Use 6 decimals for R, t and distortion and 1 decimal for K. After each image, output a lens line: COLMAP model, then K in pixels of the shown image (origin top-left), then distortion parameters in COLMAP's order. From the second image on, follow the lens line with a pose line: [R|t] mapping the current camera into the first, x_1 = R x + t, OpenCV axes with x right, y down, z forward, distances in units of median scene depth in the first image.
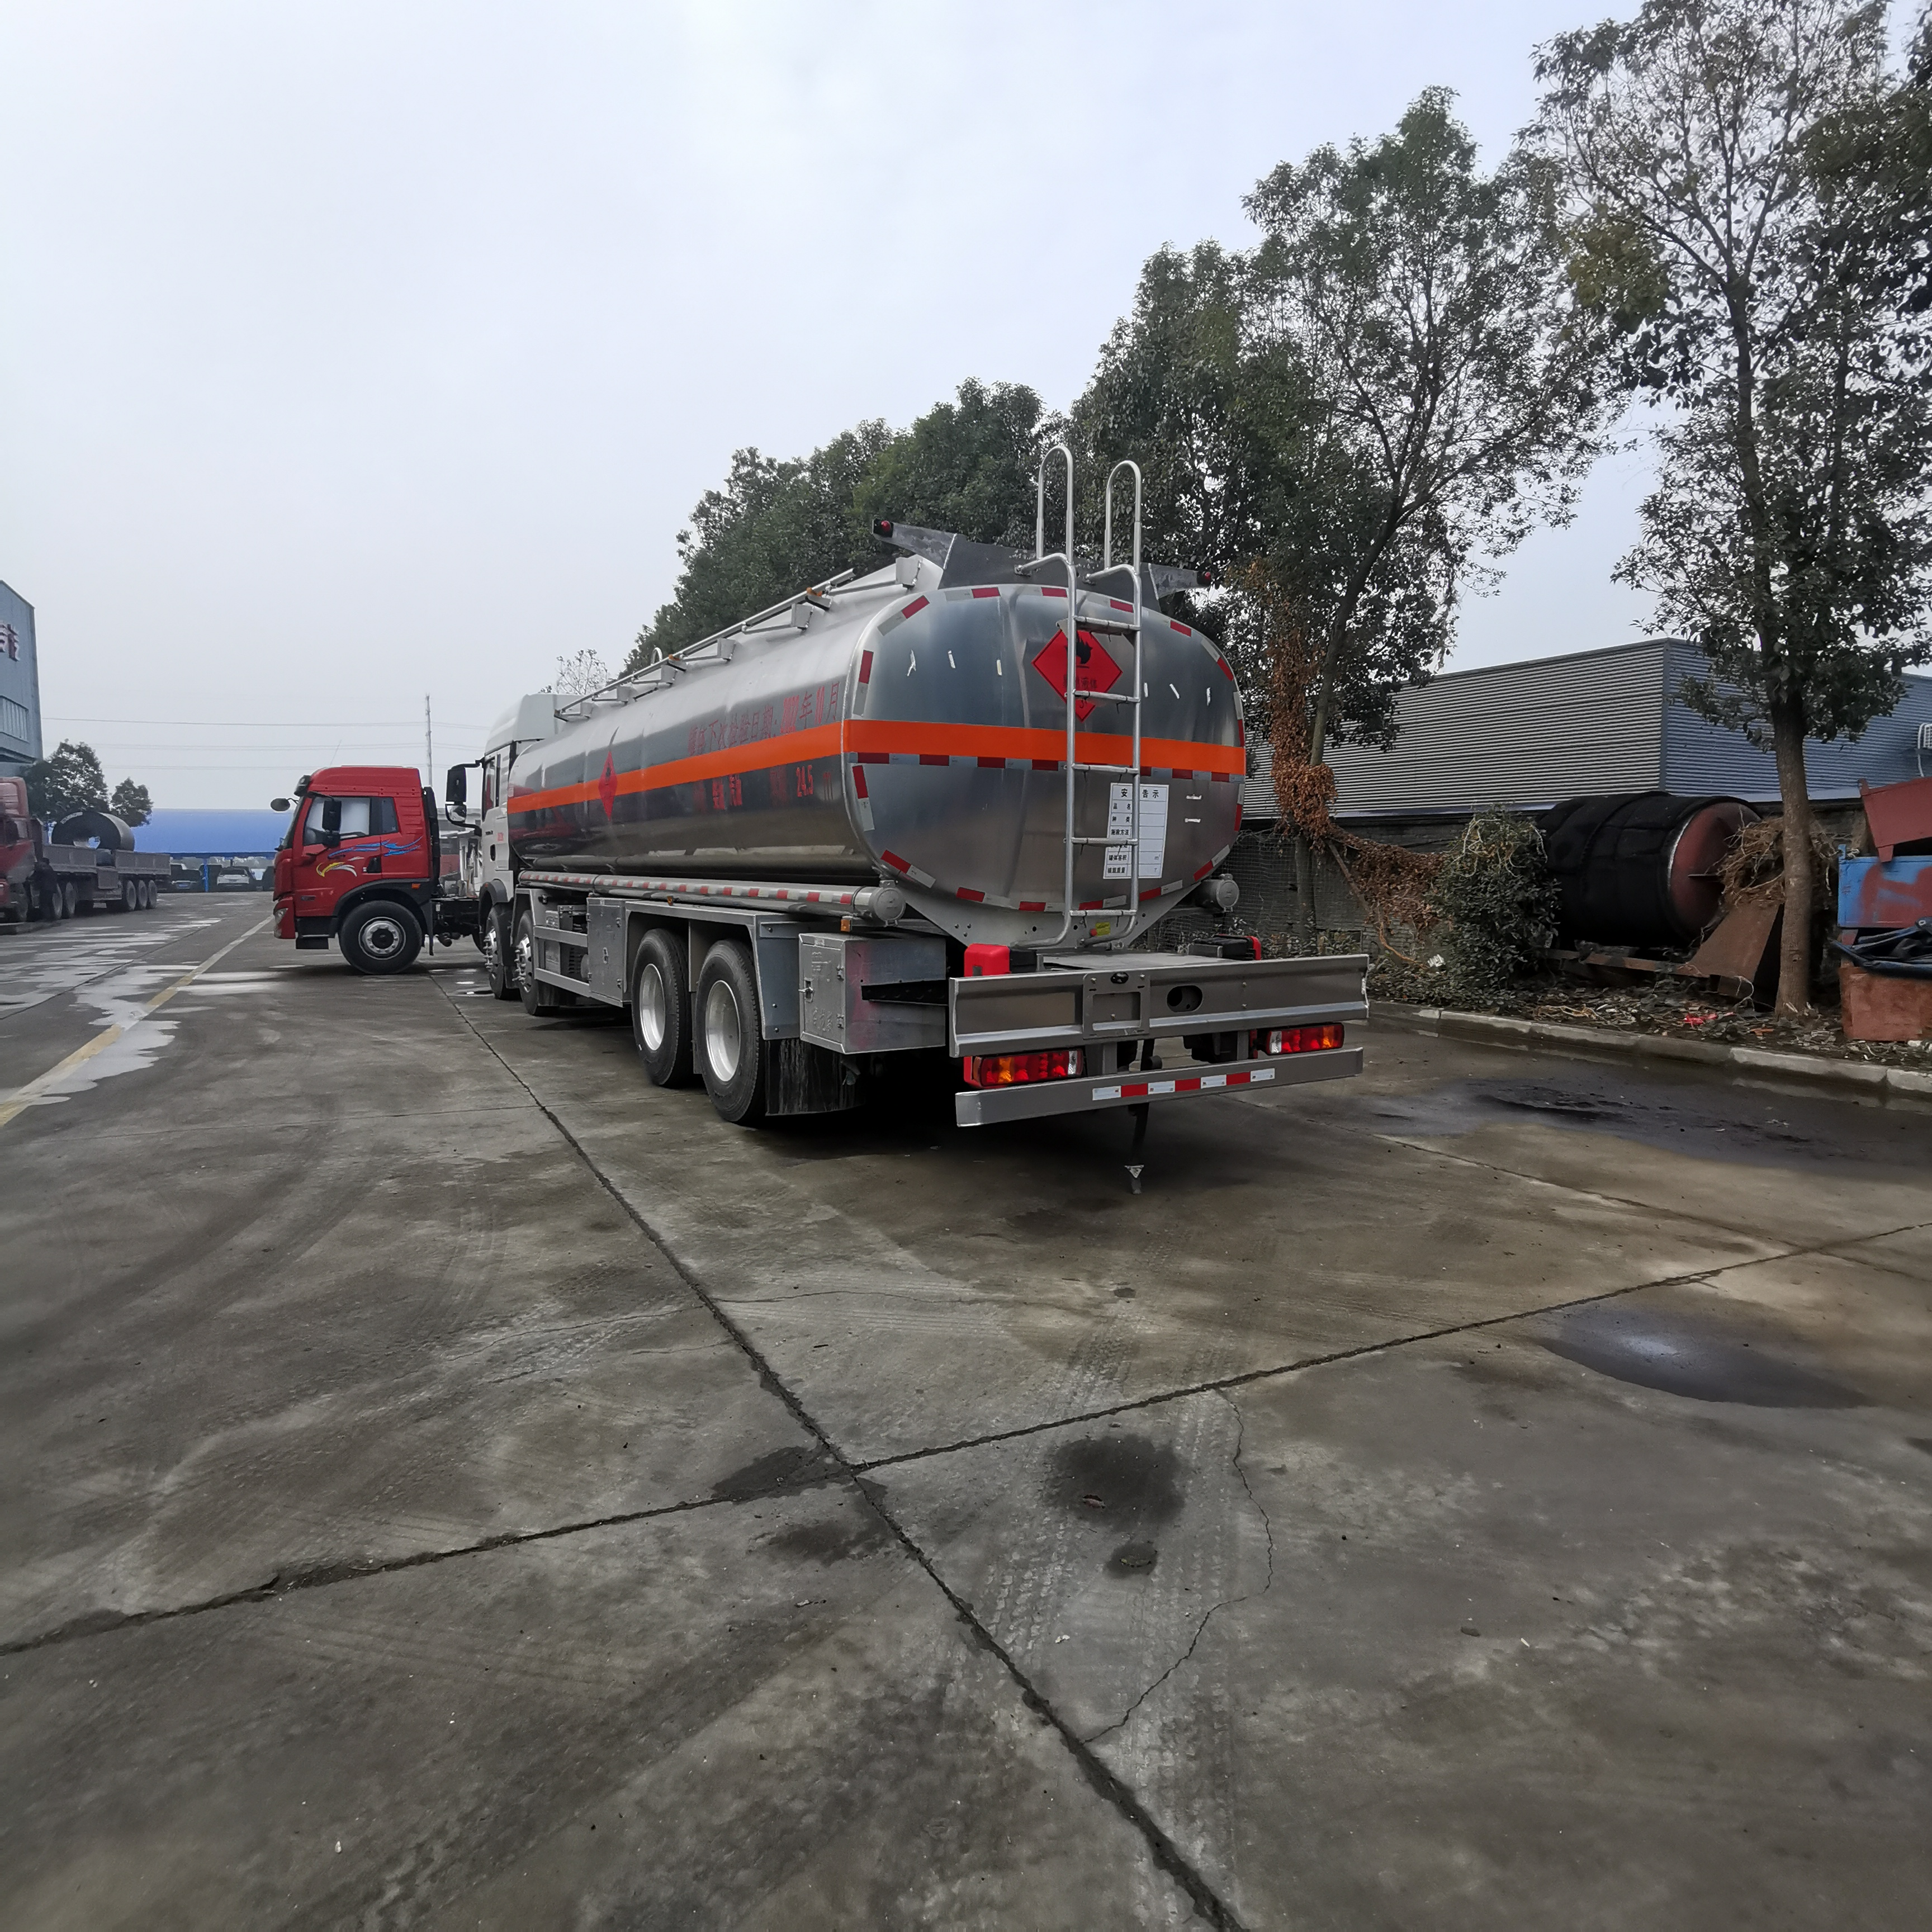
lens RADIAL K [[1138.3, 0, 966.0], [0, 1138.3, 966.0], [0, 0, 1]] dist [-0.054308, 0.063280]
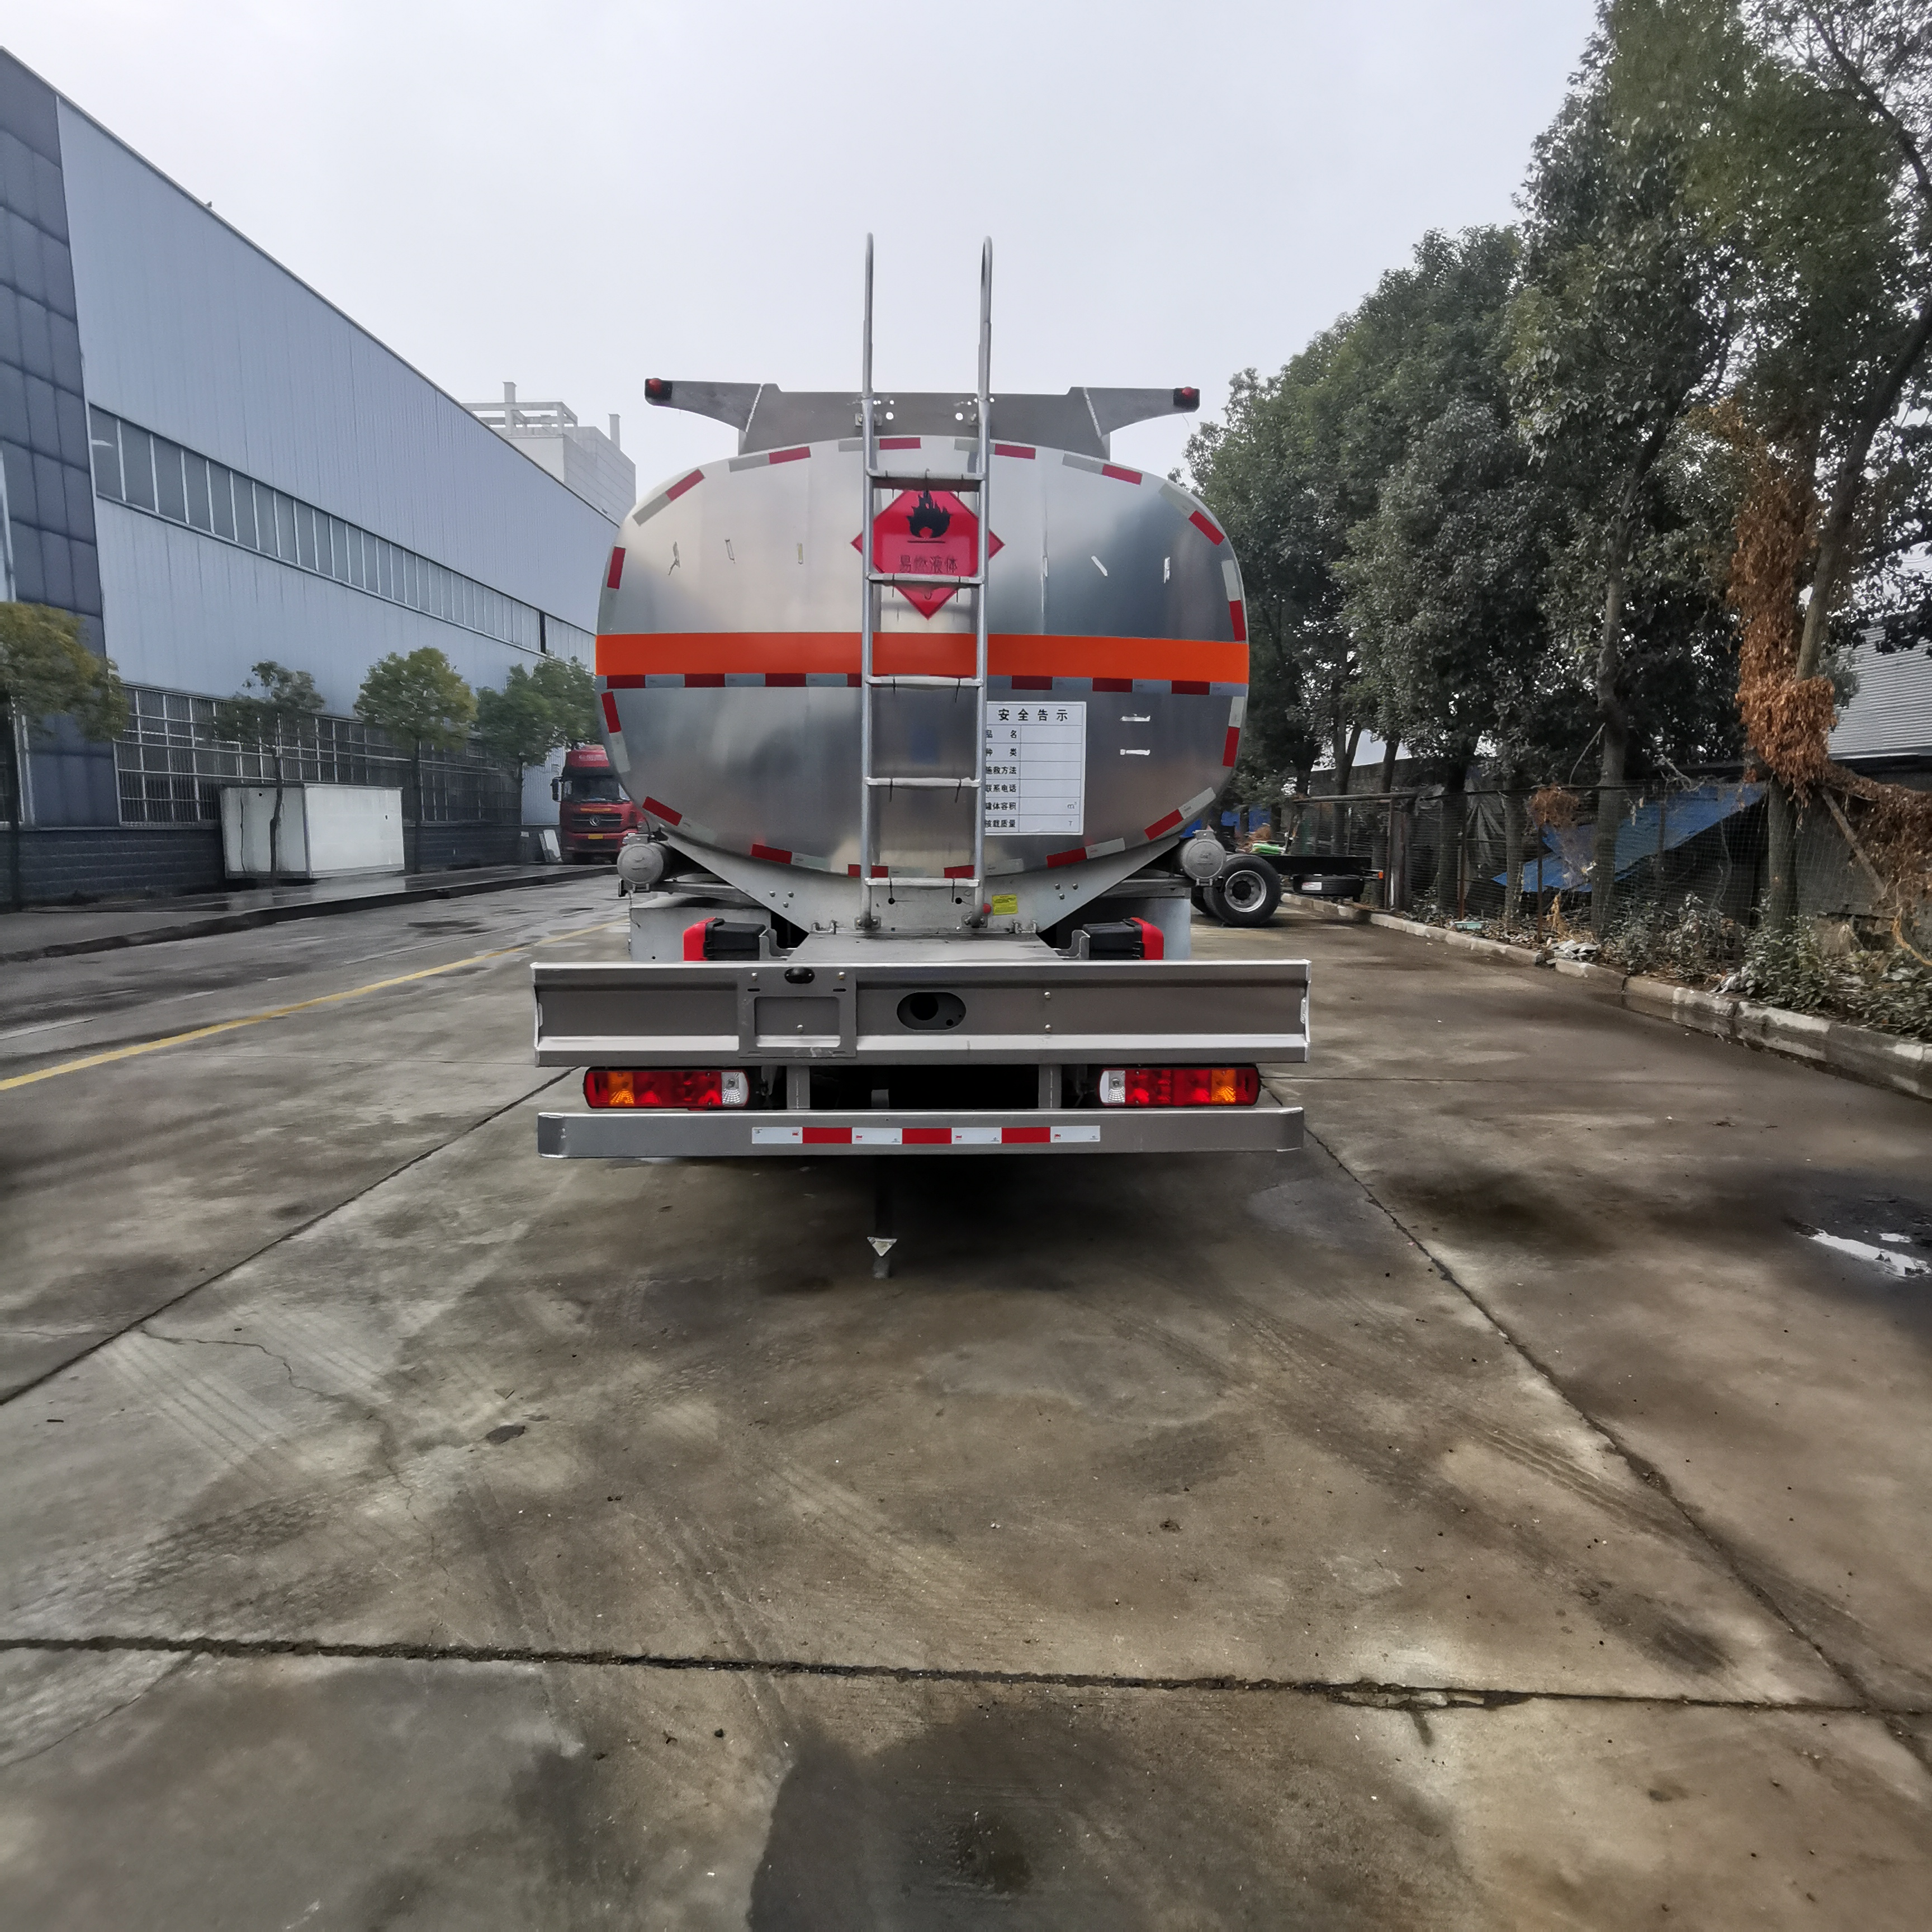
lens RADIAL K [[1161.5, 0, 966.0], [0, 1161.5, 966.0], [0, 0, 1]] dist [-0.032231, 0.026932]
pose [[0.891645, 0.059636, -0.448791, 0.591637], [-0.043945, 0.998006, 0.045308, -0.034830], [0.450598, -0.020676, 0.892488, 0.433975]]
